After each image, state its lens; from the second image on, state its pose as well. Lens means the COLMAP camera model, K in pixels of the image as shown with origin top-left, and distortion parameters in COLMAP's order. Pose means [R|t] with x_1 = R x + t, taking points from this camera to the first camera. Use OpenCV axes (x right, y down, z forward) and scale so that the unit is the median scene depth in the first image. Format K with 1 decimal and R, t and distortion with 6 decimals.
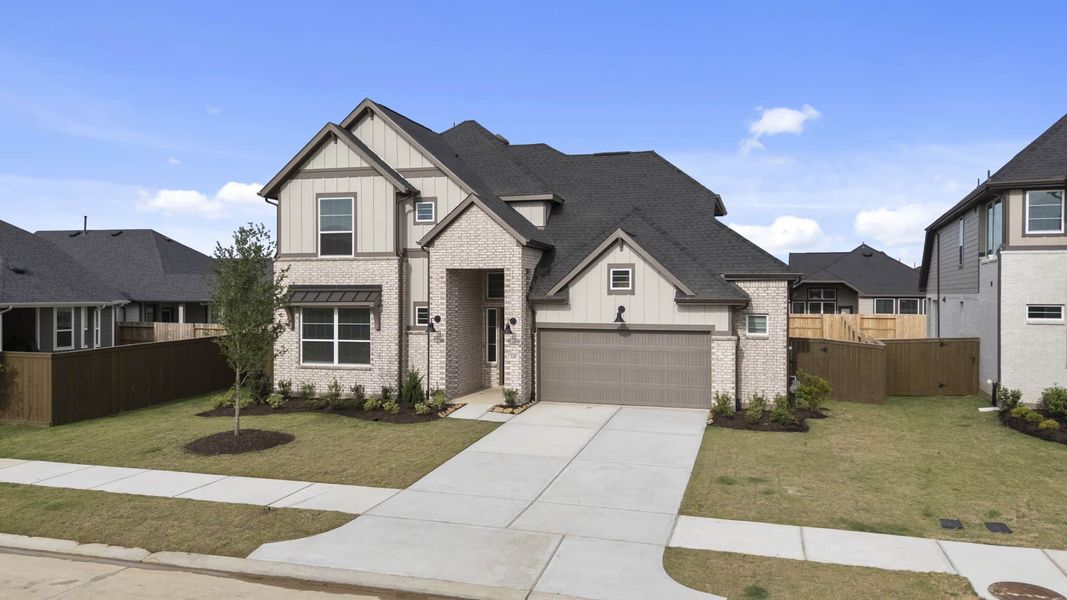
lens RADIAL K [[793.1, 0, 530.1], [0, 793.1, 297.6], [0, 0, 1]] dist [0.052218, -0.030653]
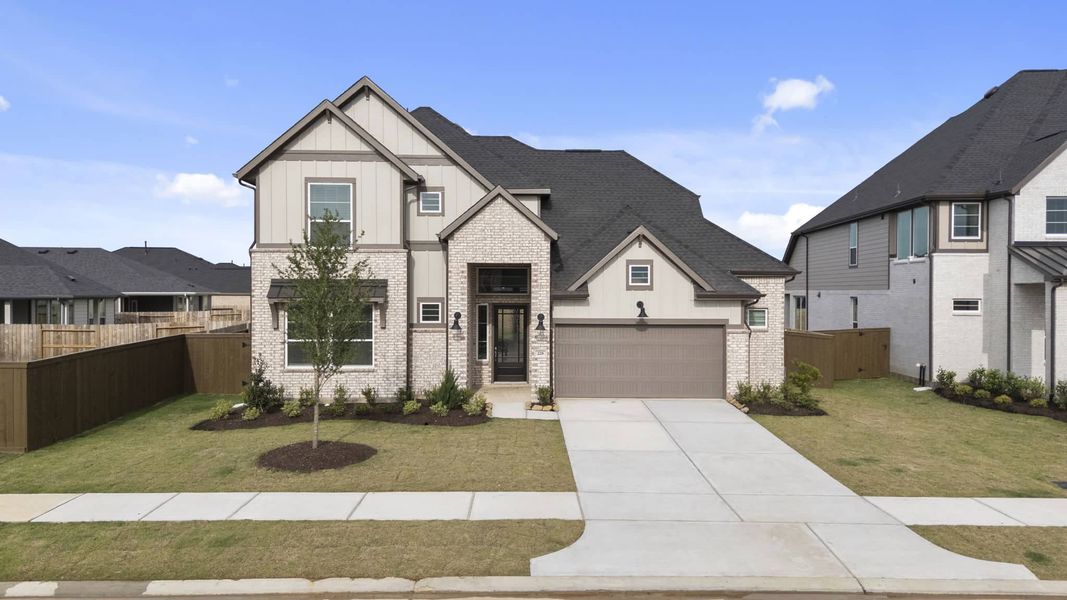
lens RADIAL K [[793.1, 0, 531.6], [0, 793.1, 300.1], [0, 0, 1]] dist [0.052218, -0.030653]
pose [[0.952029, -0.002525, 0.305999, -0.329798], [0.000164, 0.999970, 0.007742, 0.001146], [-0.306009, -0.007320, 0.952000, 0.068639]]
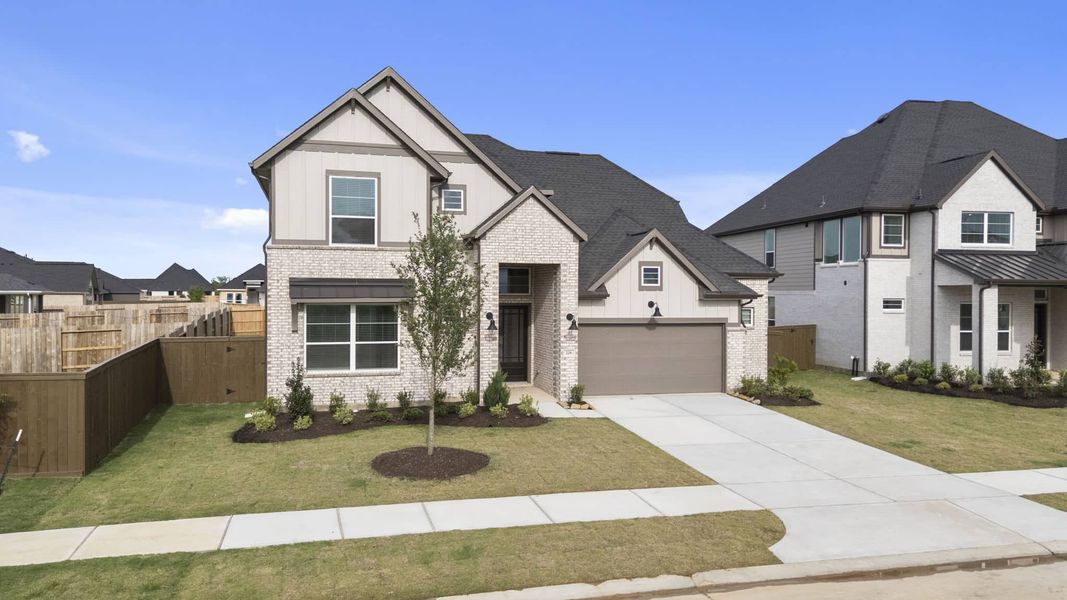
lens RADIAL K [[793.1, 0, 532.1], [0, 793.1, 301.9], [0, 0, 1]] dist [0.052218, -0.030653]
pose [[0.846721, -0.004796, 0.532015, -0.585624], [-0.001200, 0.999940, 0.010925, 0.000007], [-0.532035, -0.009888, 0.846664, 0.181516]]
